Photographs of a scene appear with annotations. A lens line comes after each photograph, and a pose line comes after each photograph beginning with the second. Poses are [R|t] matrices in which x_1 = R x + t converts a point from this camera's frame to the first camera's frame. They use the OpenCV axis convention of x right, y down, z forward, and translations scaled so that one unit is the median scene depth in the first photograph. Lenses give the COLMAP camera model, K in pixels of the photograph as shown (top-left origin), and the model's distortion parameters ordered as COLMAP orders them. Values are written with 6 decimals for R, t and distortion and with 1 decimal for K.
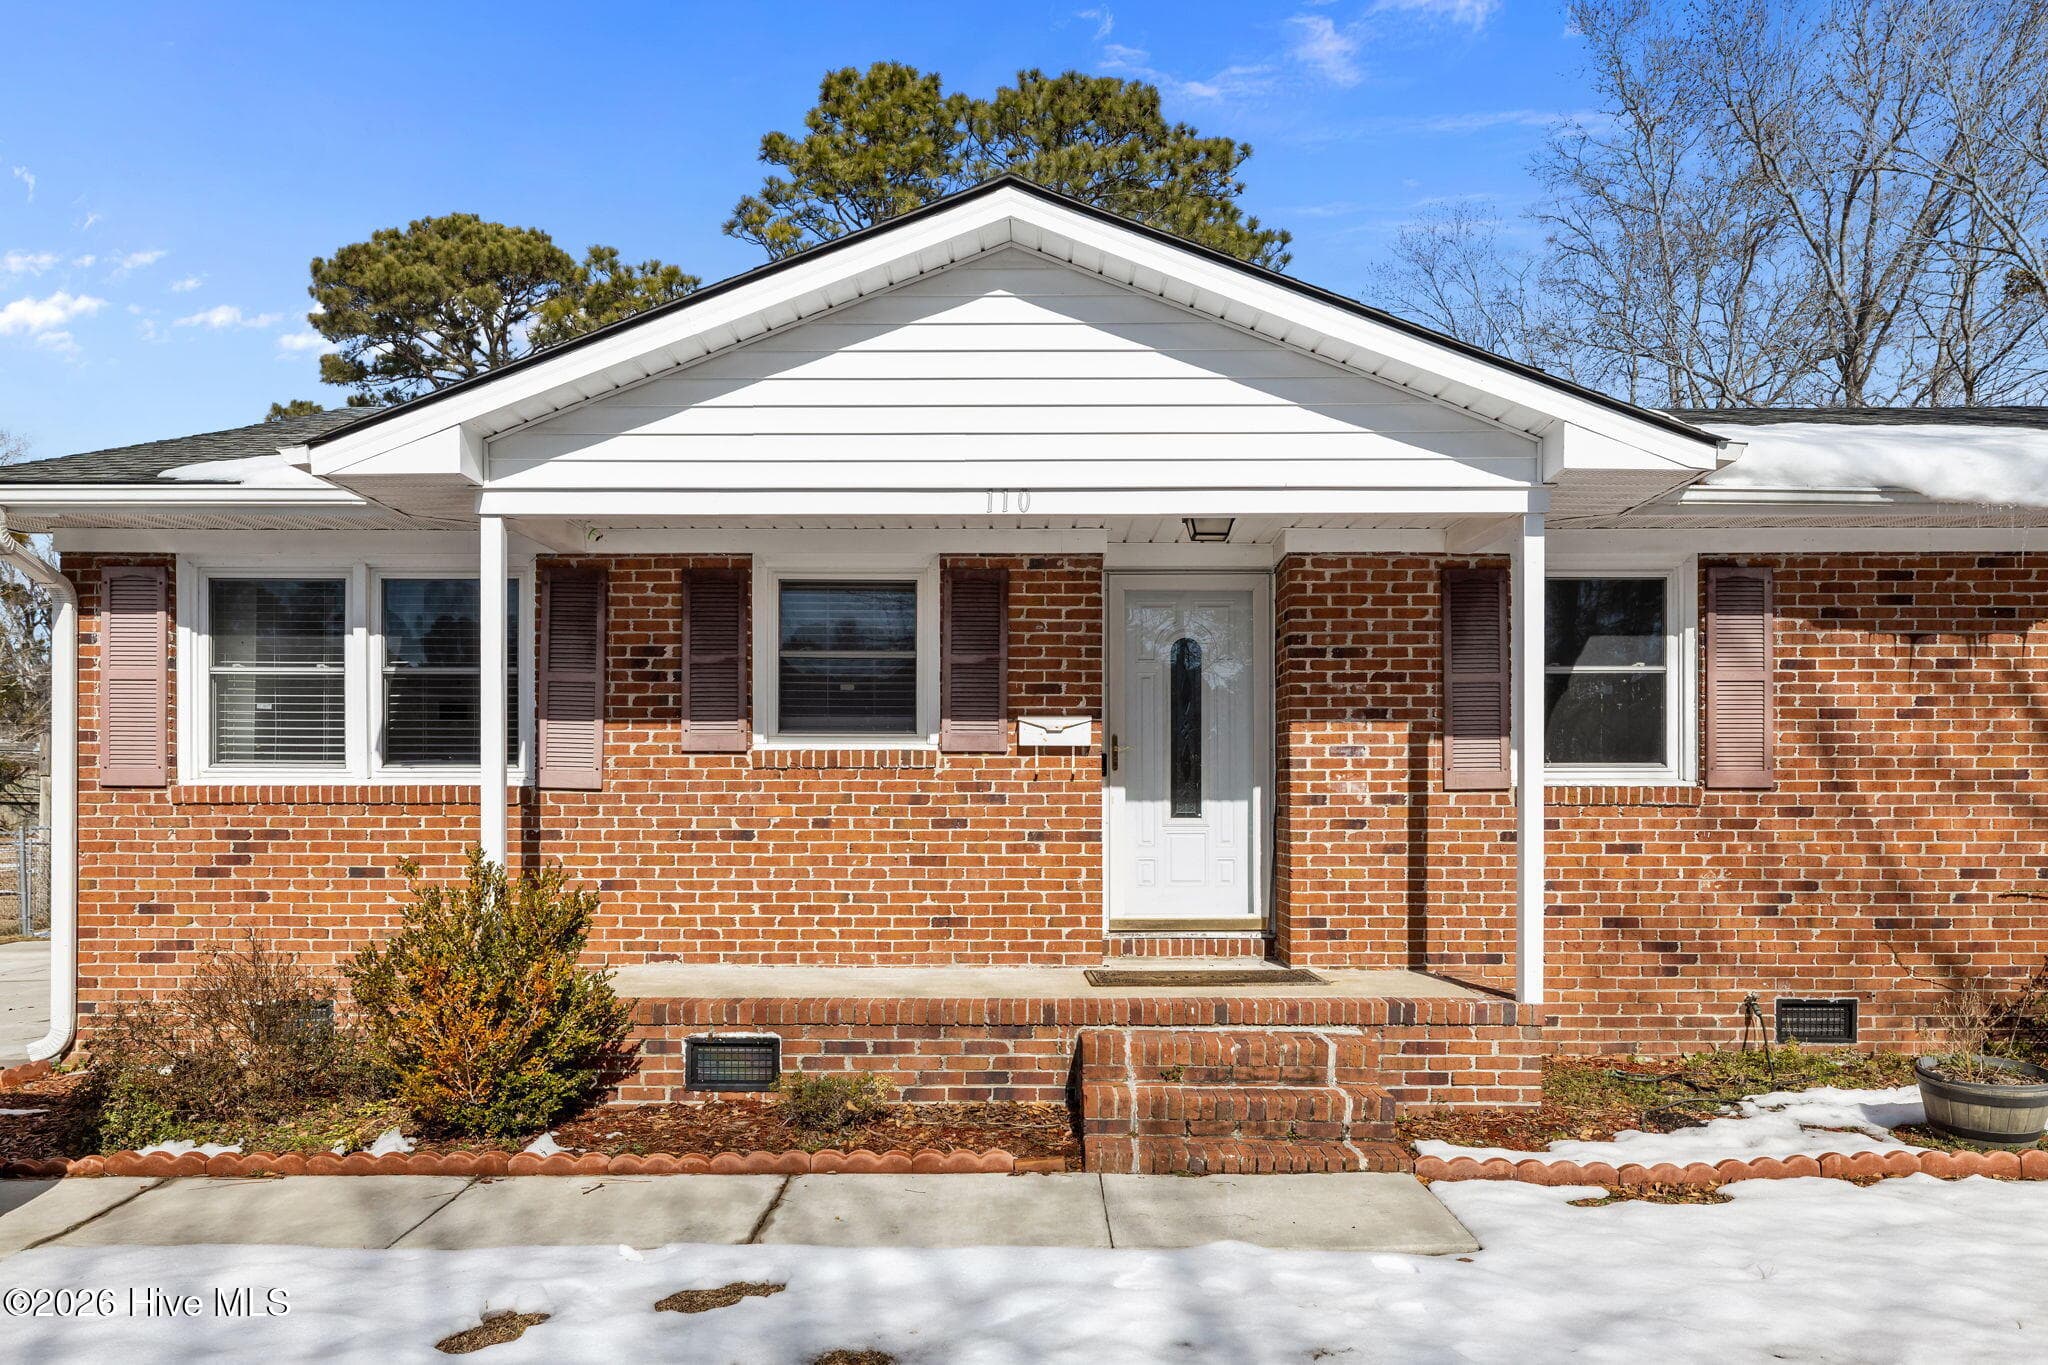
lens RADIAL K [[1521.2, 0, 1022.1], [0, 1521.2, 791.8], [0, 0, 1]] dist [-0.001967, -0.000227]
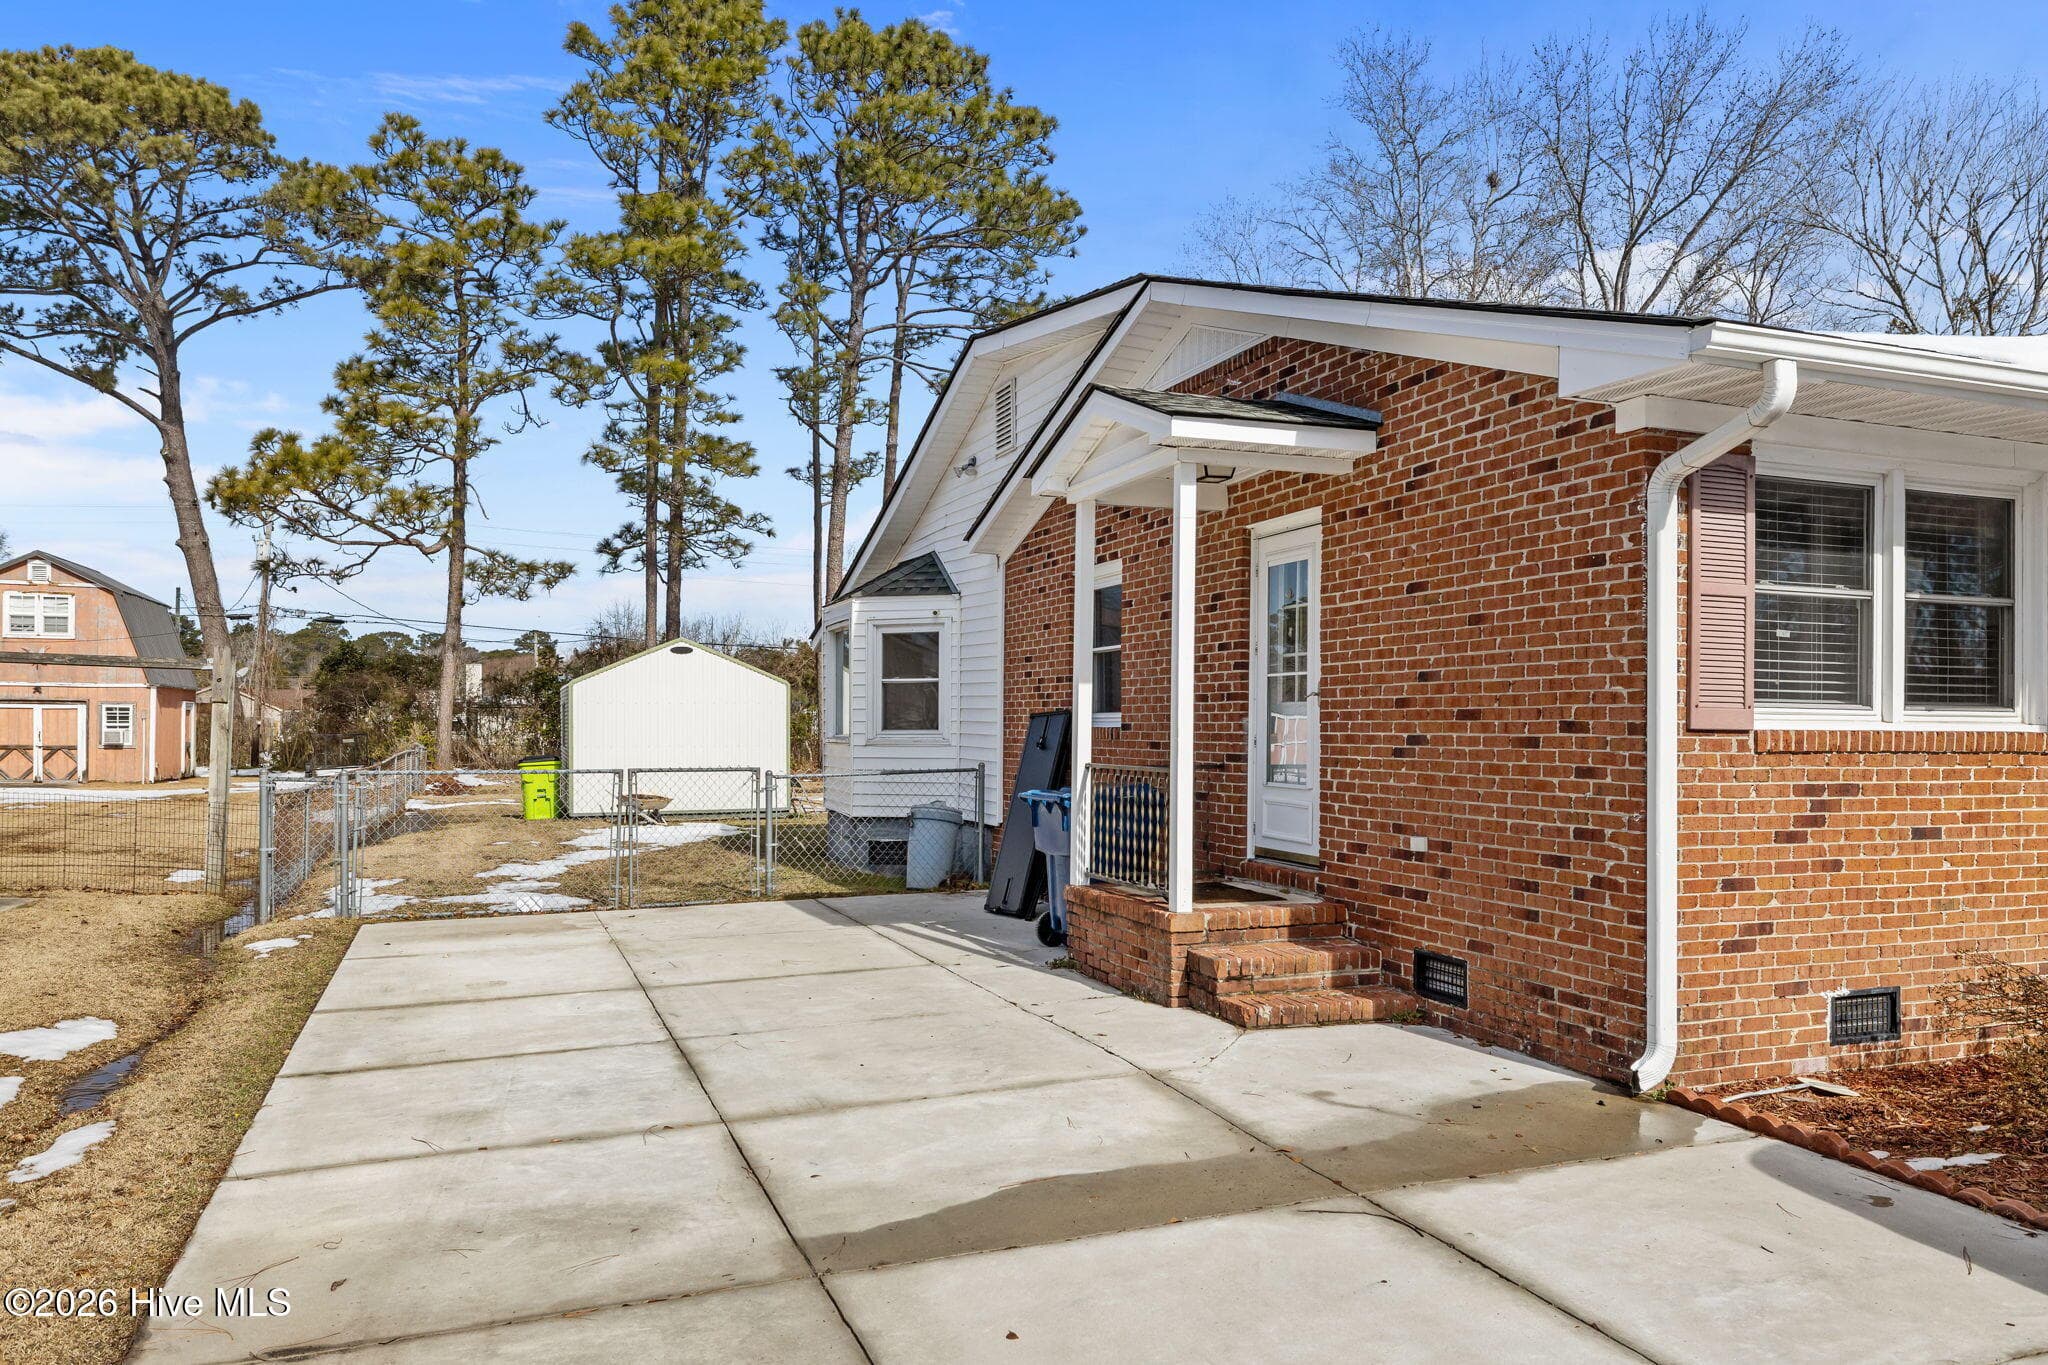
lens RADIAL K [[1420.5, 0, 1045.4], [0, 1420.5, 713.1], [0, 0, 1]] dist [0.011154, -0.007175]
pose [[0.932553, 0.010480, 0.360880, -1.179102], [-0.007563, 0.999926, -0.009495, -0.002950], [-0.360953, 0.006126, 0.932564, 0.434305]]
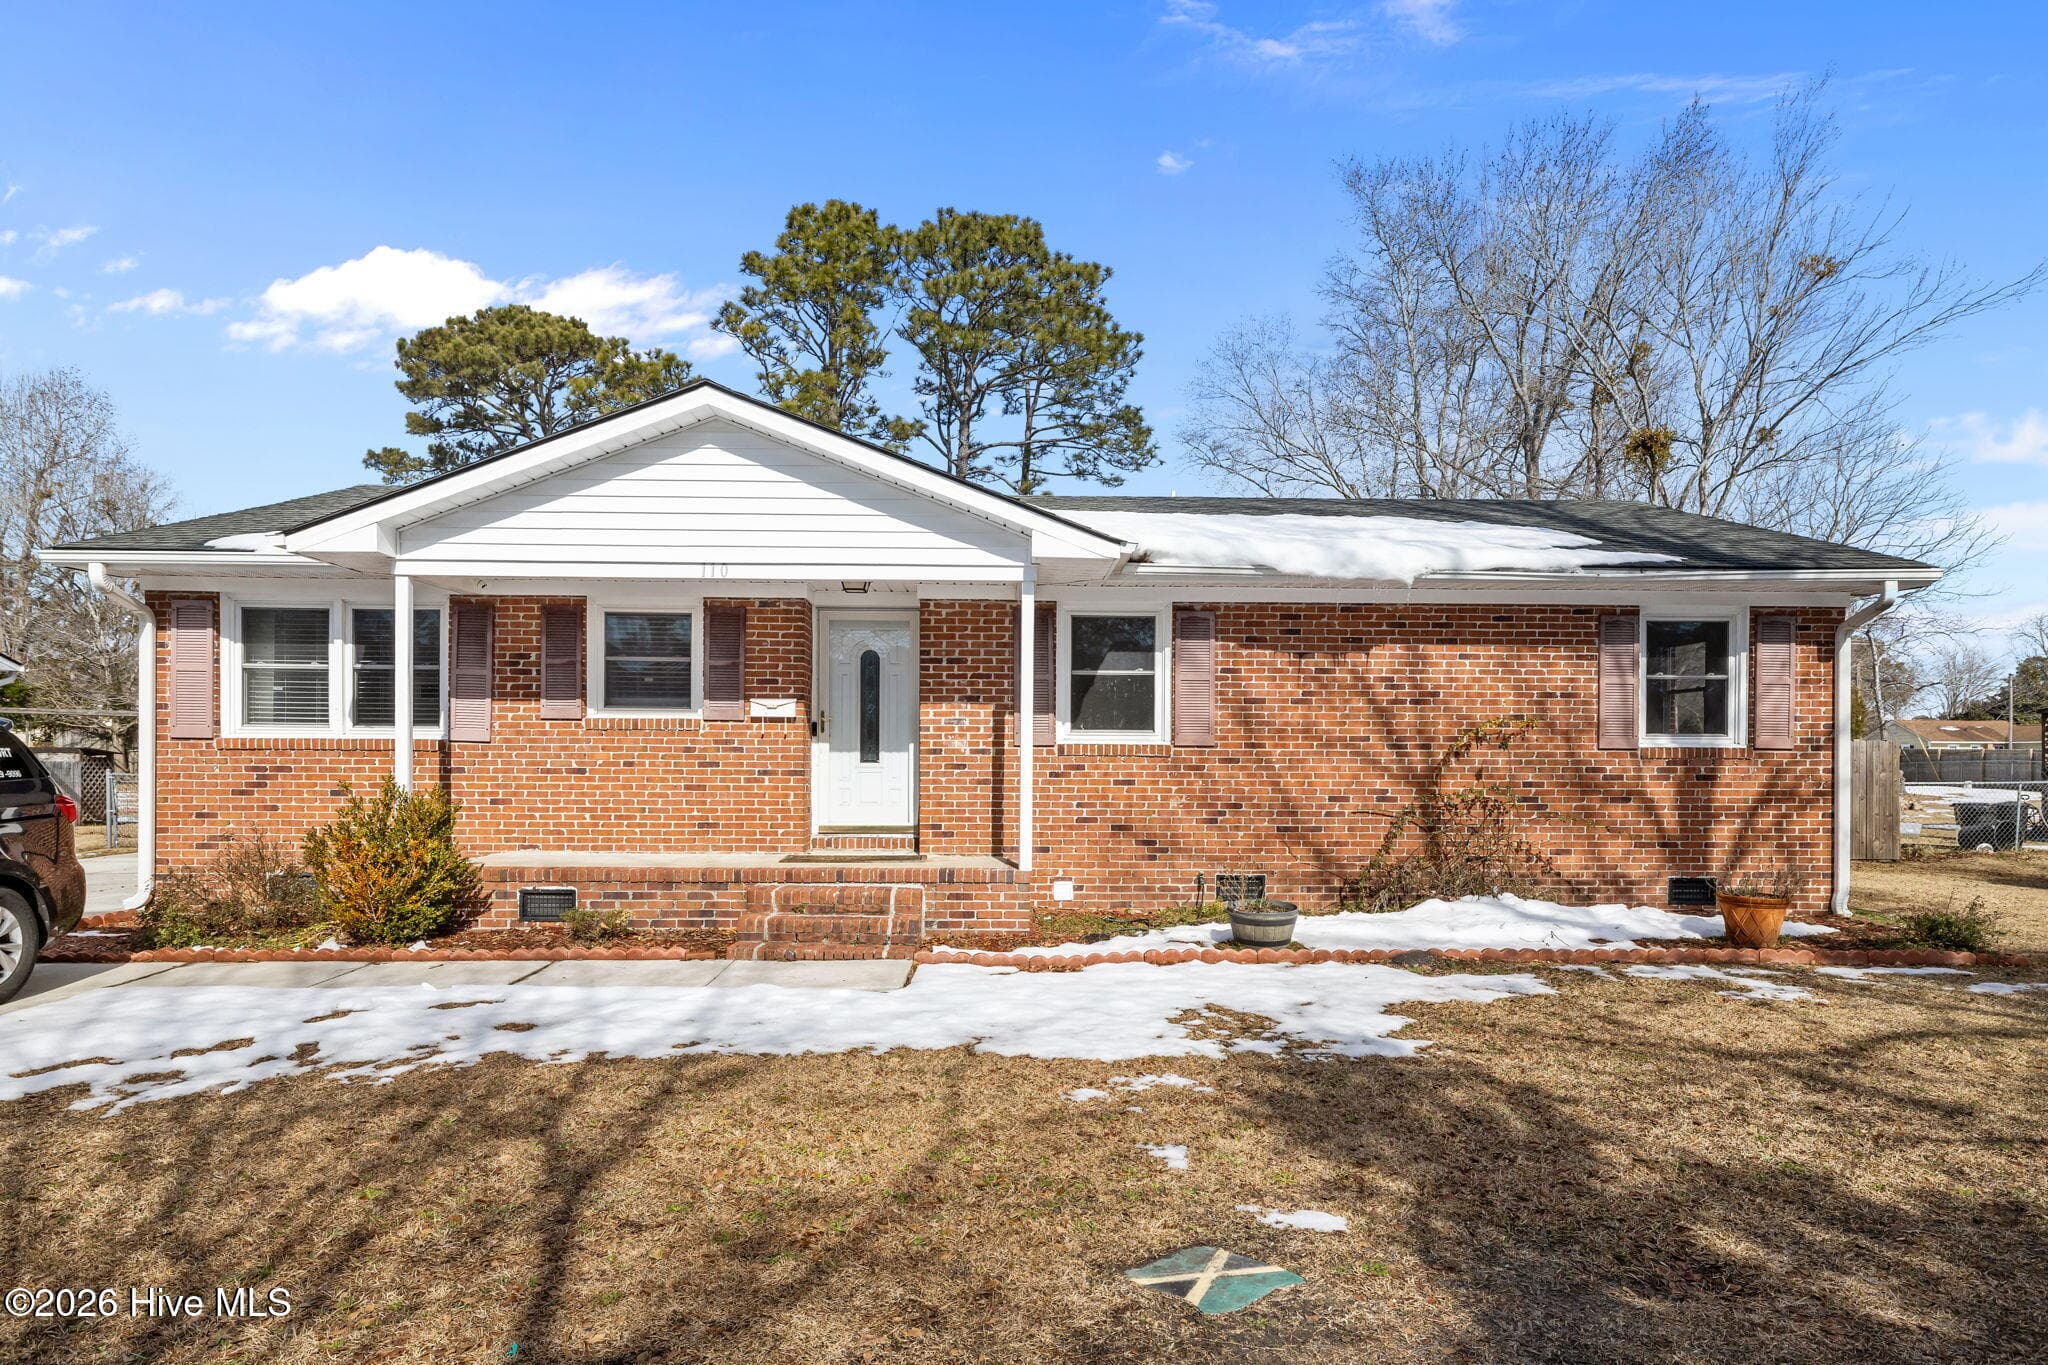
lens RADIAL K [[1202.3, 0, 1026.4], [0, 1202.3, 765.7], [0, 0, 1]] dist [0.003352, -0.005450]
pose [[0.999474, 0.006149, 0.031837, 0.248356], [-0.006394, 0.999951, 0.007620, 0.010085], [-0.031788, -0.007820, 0.999464, -0.286093]]
